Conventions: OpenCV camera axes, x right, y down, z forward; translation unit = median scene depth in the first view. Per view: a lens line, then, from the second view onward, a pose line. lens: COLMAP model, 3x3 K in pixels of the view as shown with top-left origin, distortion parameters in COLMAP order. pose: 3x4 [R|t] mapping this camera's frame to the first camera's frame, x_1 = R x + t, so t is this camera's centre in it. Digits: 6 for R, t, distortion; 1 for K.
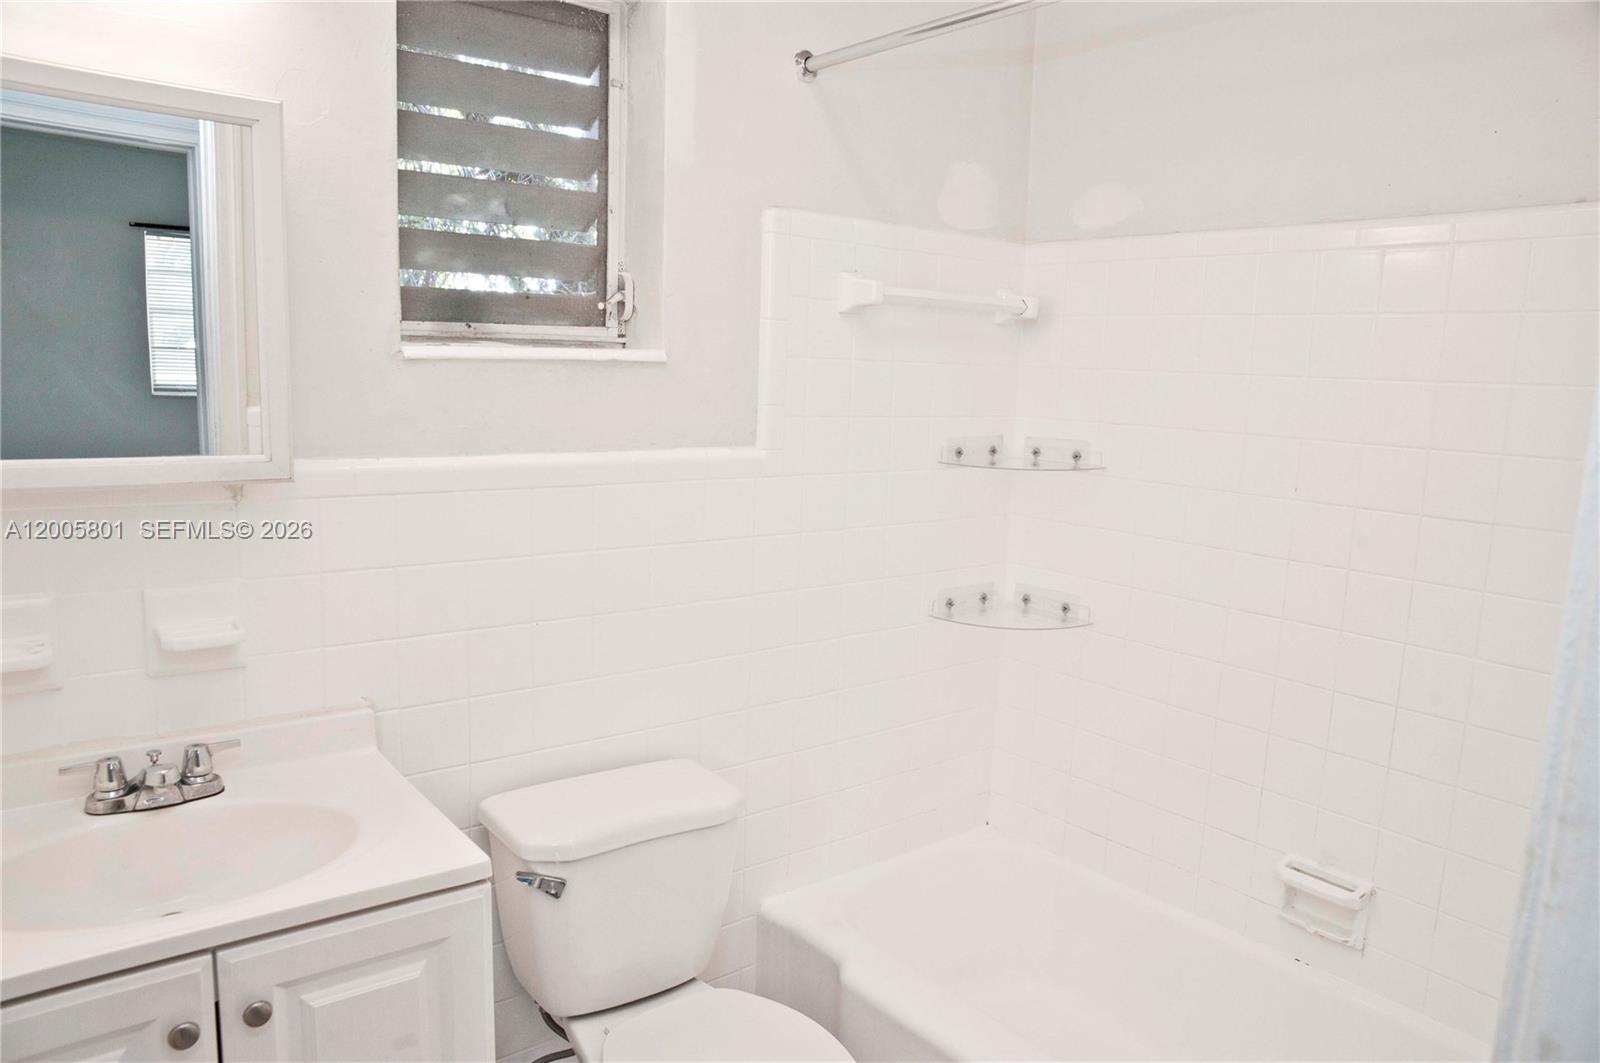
lens RADIAL K [[1093.4, 0, 797.6], [0, 1093.4, 542.3], [0, 0, 1]] dist [-0.116824, 0.095082]
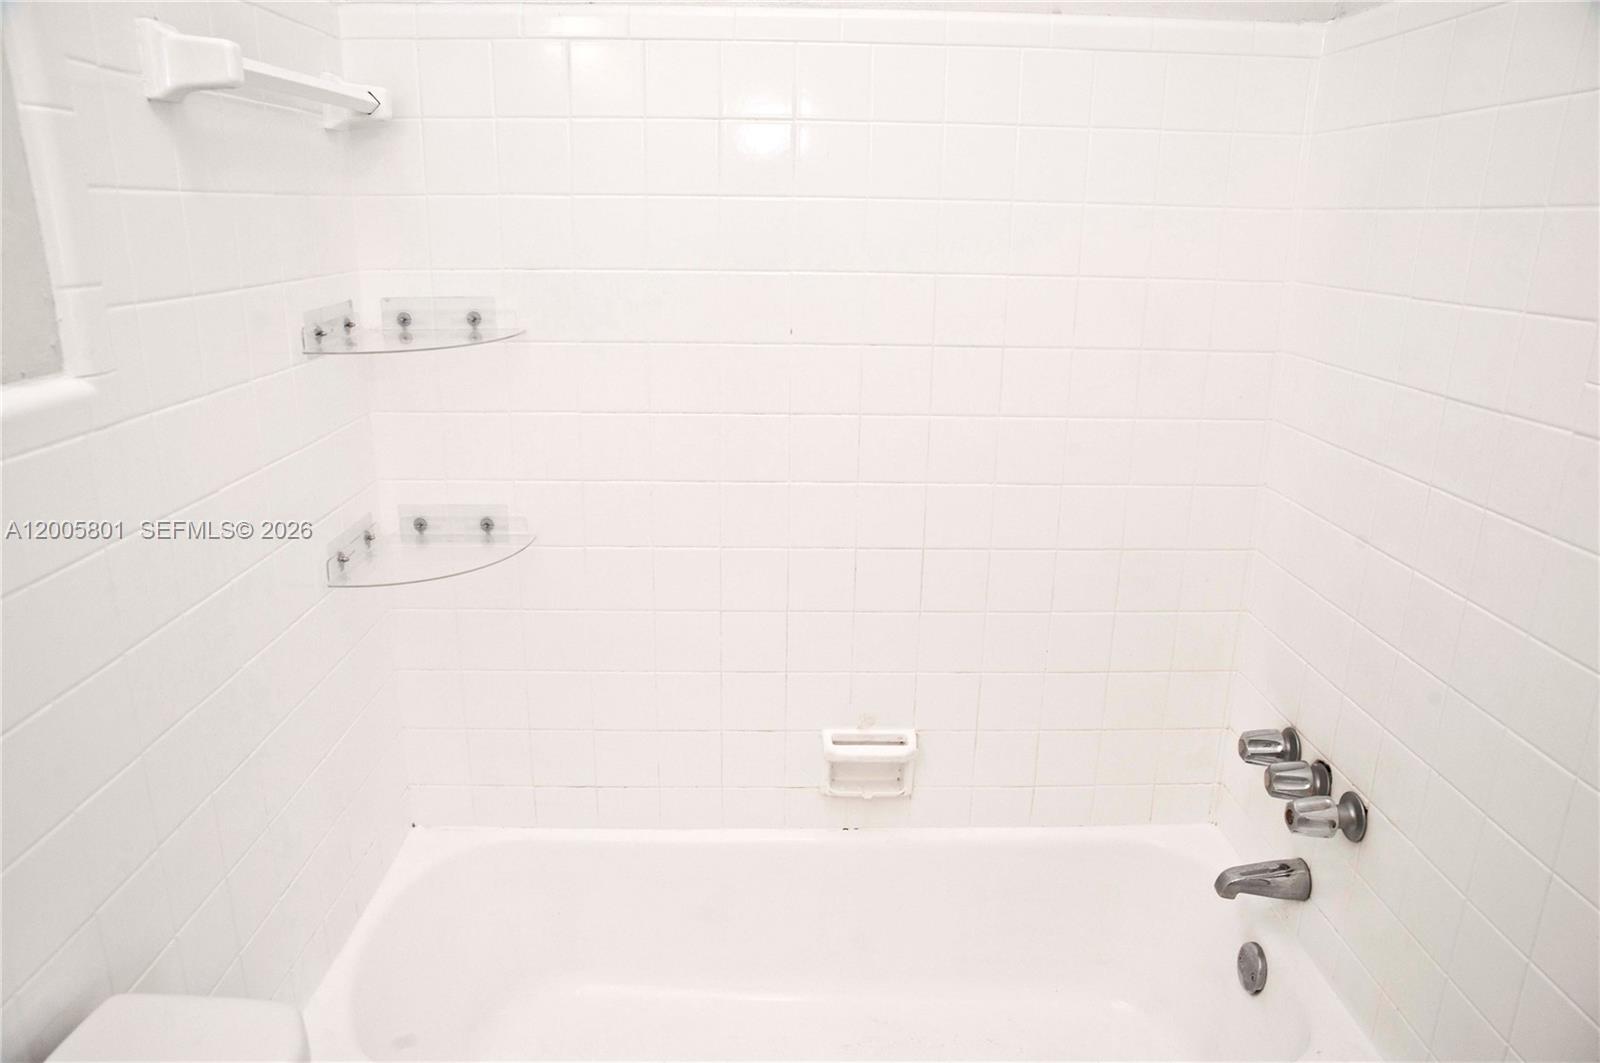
lens RADIAL K [[1093.4, 0, 797.6], [0, 1093.4, 542.3], [0, 0, 1]] dist [-0.116824, 0.095082]
pose [[0.606432, -0.256610, 0.752590, -0.213096], [0.133073, 0.965897, 0.222112, -0.073753], [-0.783921, -0.034547, 0.619899, 0.421381]]
